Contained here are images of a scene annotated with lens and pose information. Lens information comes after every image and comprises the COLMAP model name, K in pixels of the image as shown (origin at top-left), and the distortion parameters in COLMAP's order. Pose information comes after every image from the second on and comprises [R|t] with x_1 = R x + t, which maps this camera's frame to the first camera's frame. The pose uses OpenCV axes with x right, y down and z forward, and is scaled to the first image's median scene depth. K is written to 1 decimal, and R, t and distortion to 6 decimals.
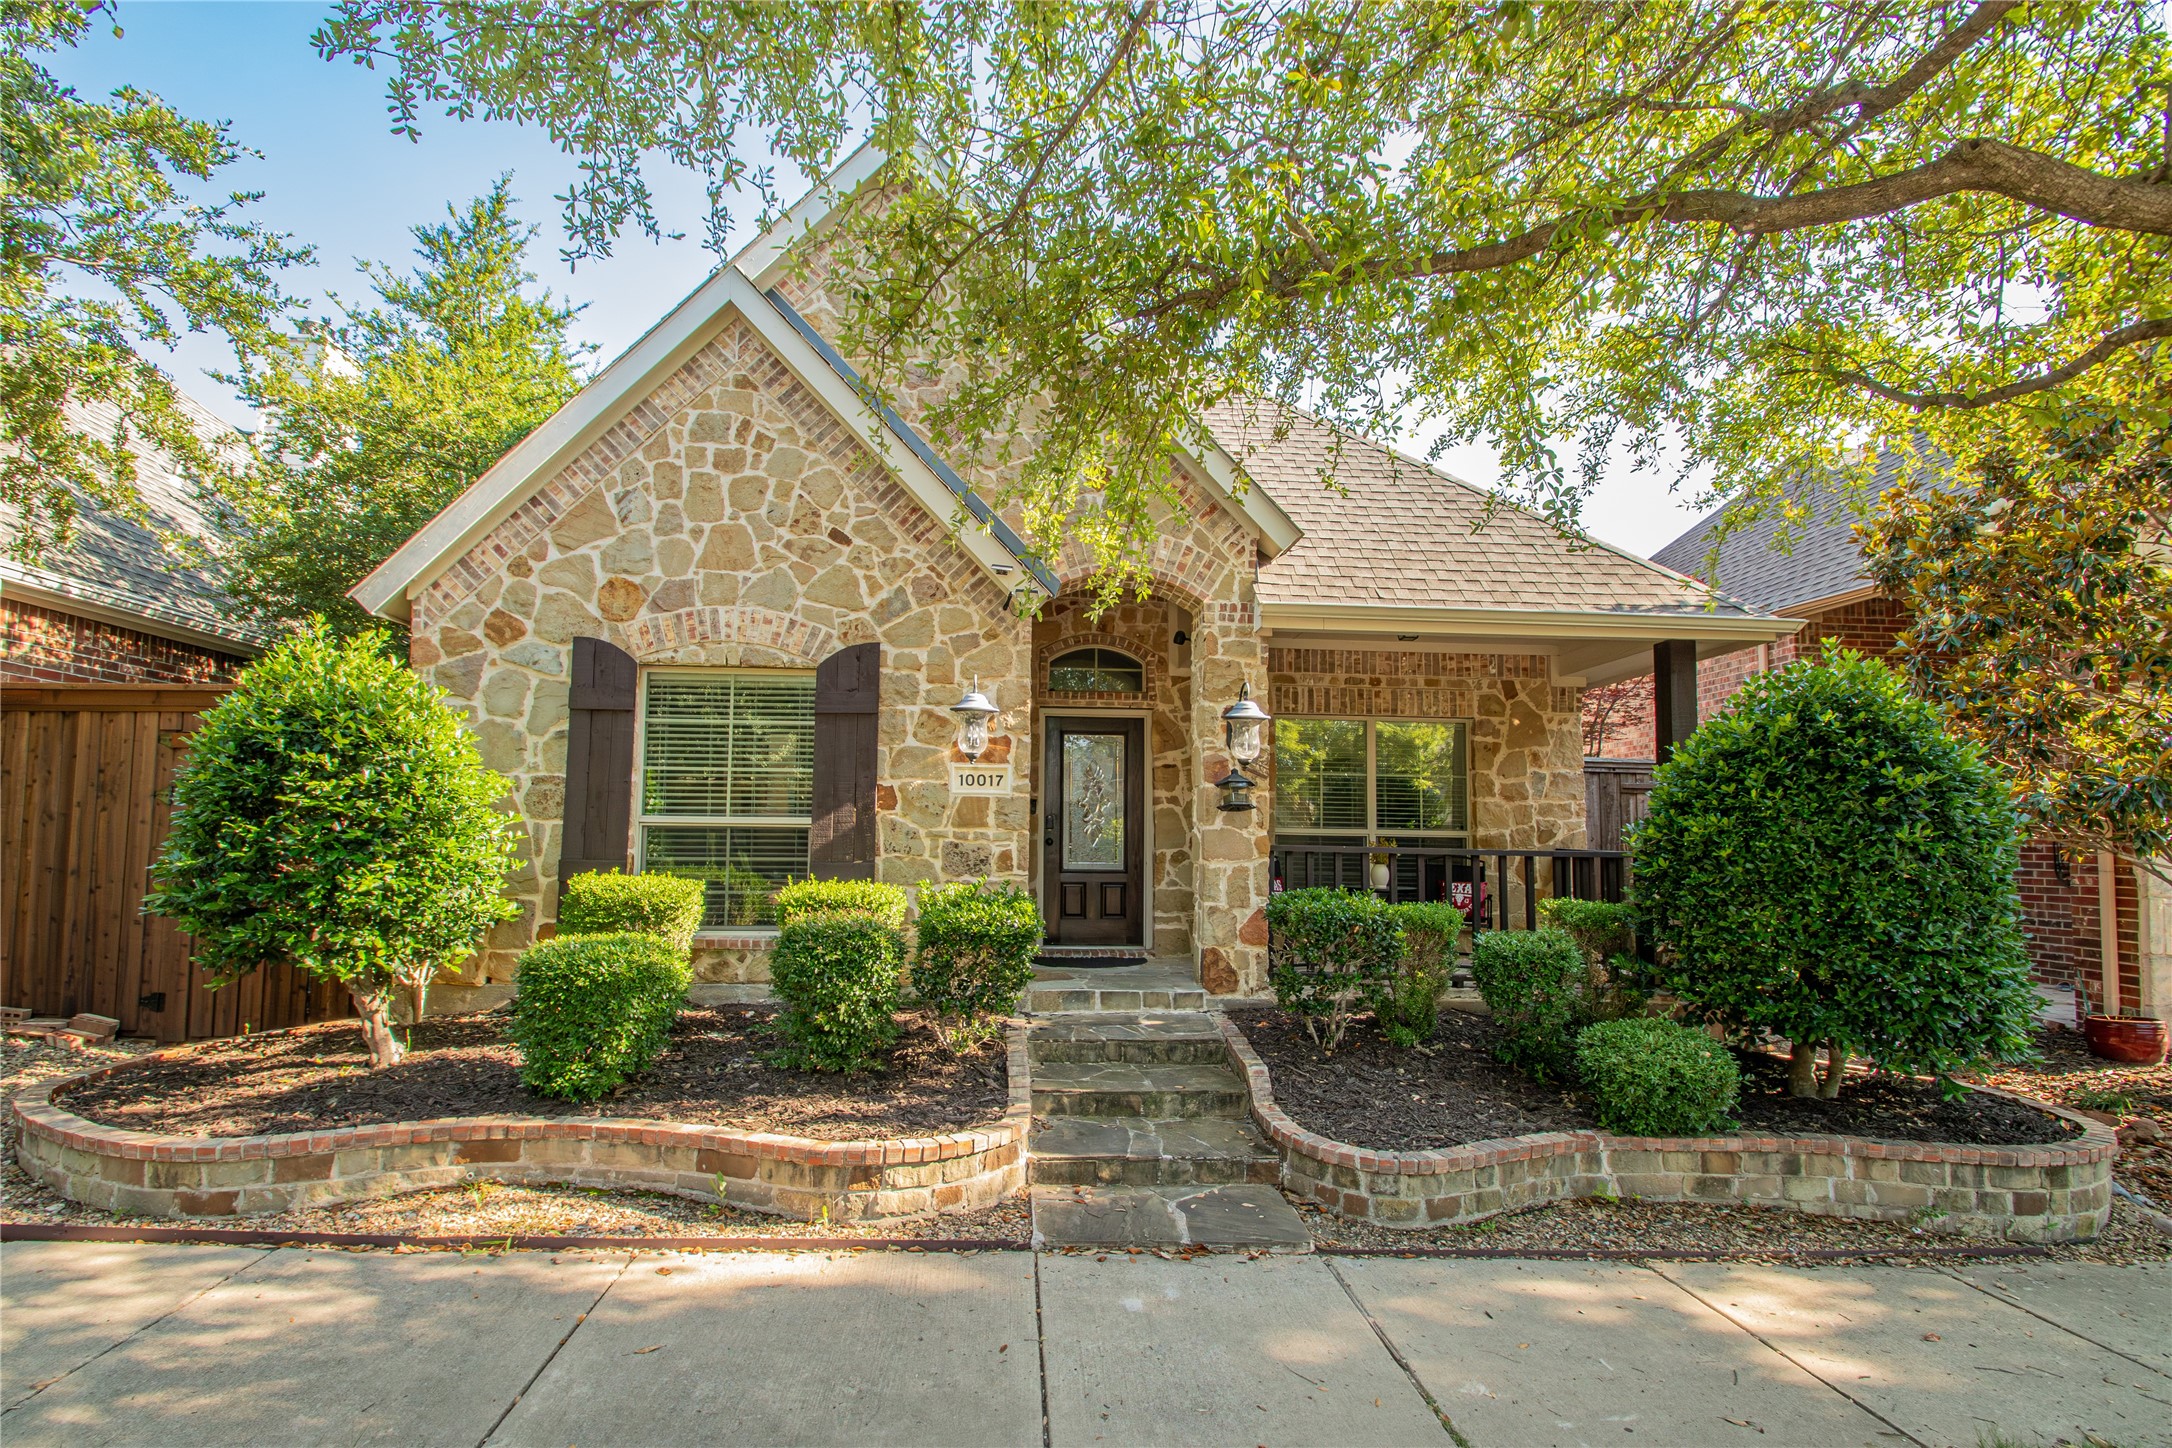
lens RADIAL K [[1030.6, 0, 1098.1], [0, 1030.6, 751.7], [0, 0, 1]] dist [0.018105, -0.019459]
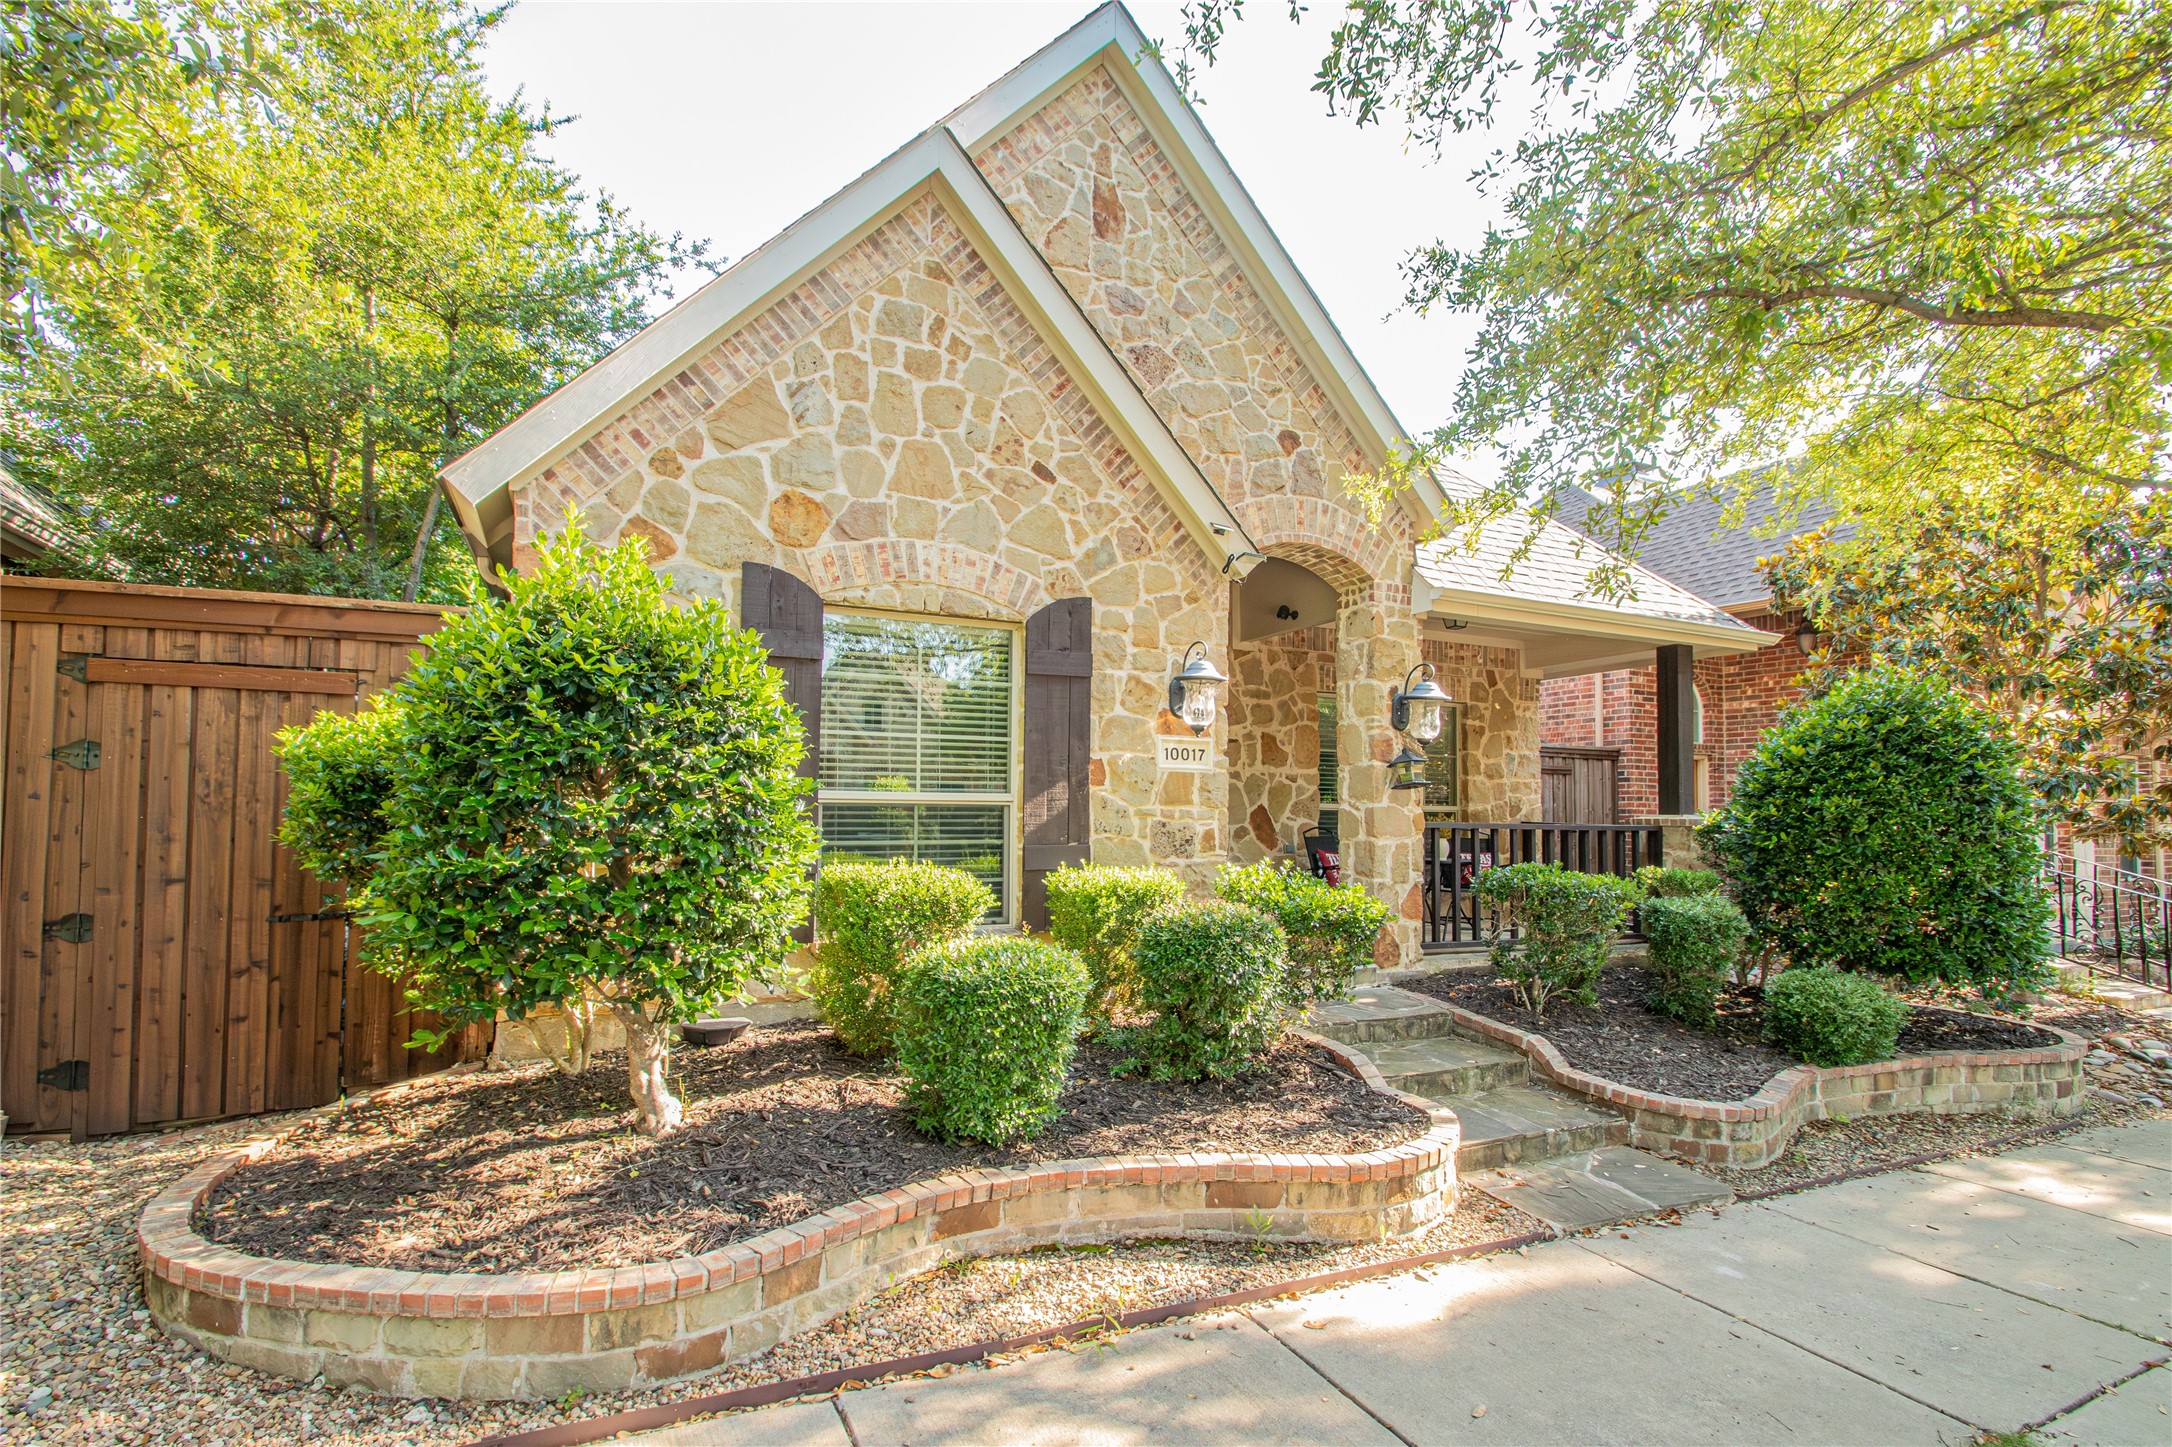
lens RADIAL K [[1030.6, 0, 1037.7], [0, 1030.6, 760.7], [0, 0, 1]] dist [0.018105, -0.019459]
pose [[0.930004, 0.016429, 0.367183, -0.687719], [-0.031591, 0.998877, 0.035321, 0.005650], [-0.366190, -0.044448, 0.929478, 0.217242]]
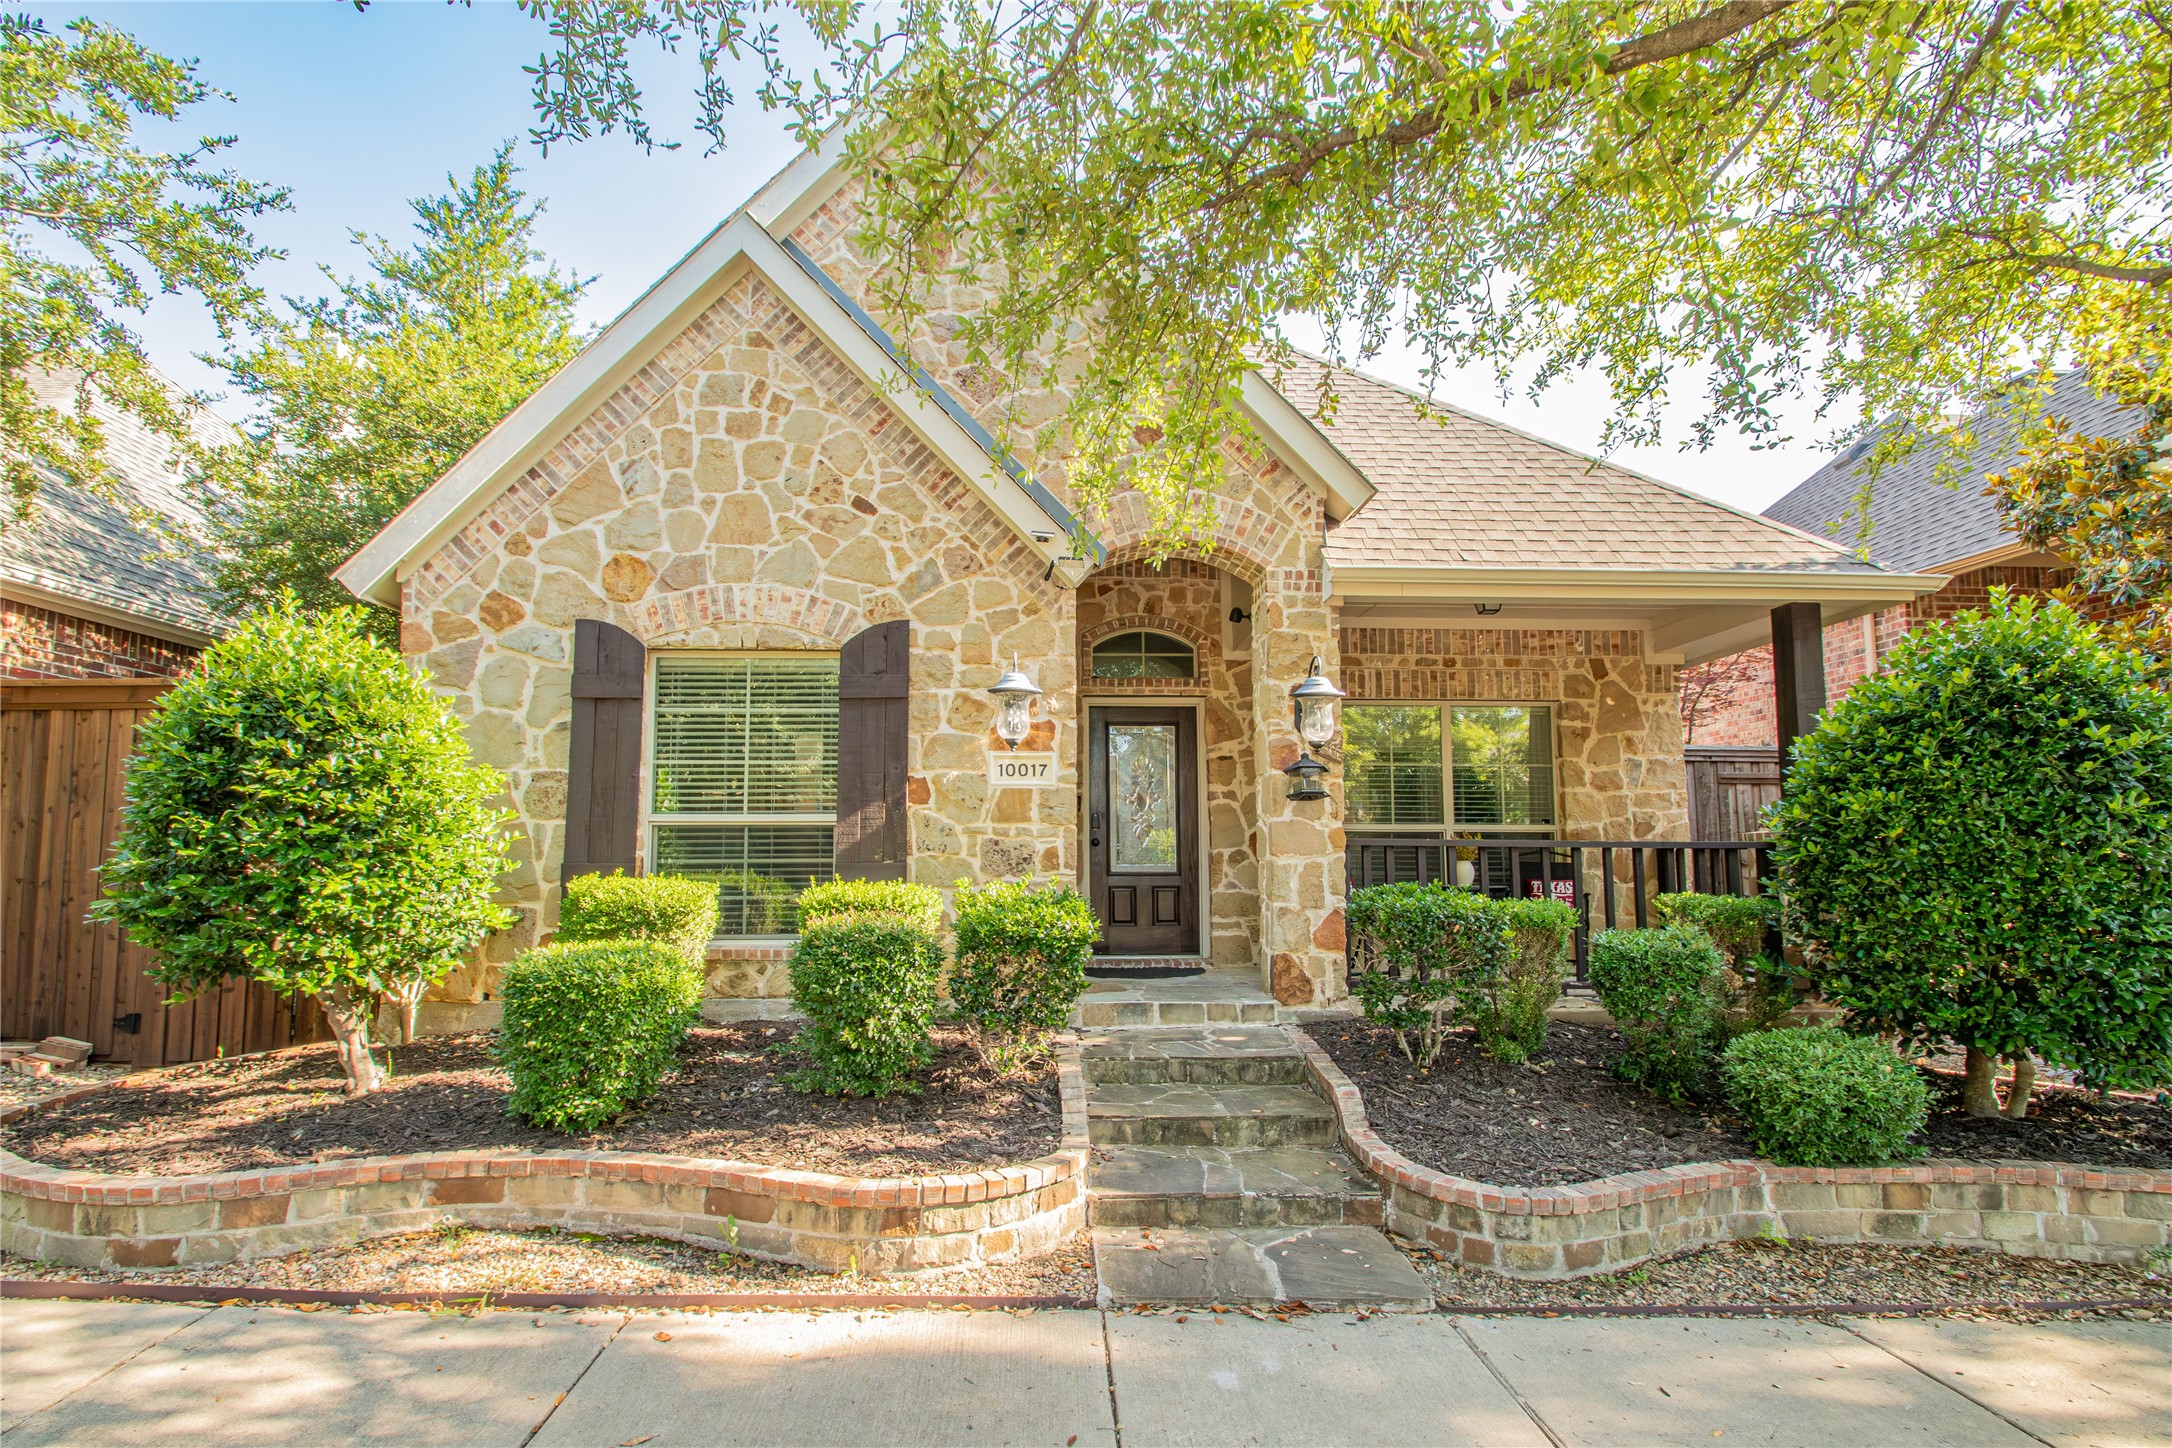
lens RADIAL K [[1030.6, 0, 1100.8], [0, 1030.6, 758.3], [0, 0, 1]] dist [0.018105, -0.019459]
pose [[0.999551, -0.014787, -0.026044, -0.025550], [0.014493, 0.999830, -0.011435, 0.033949], [0.026209, 0.011052, 0.999595, 0.117848]]
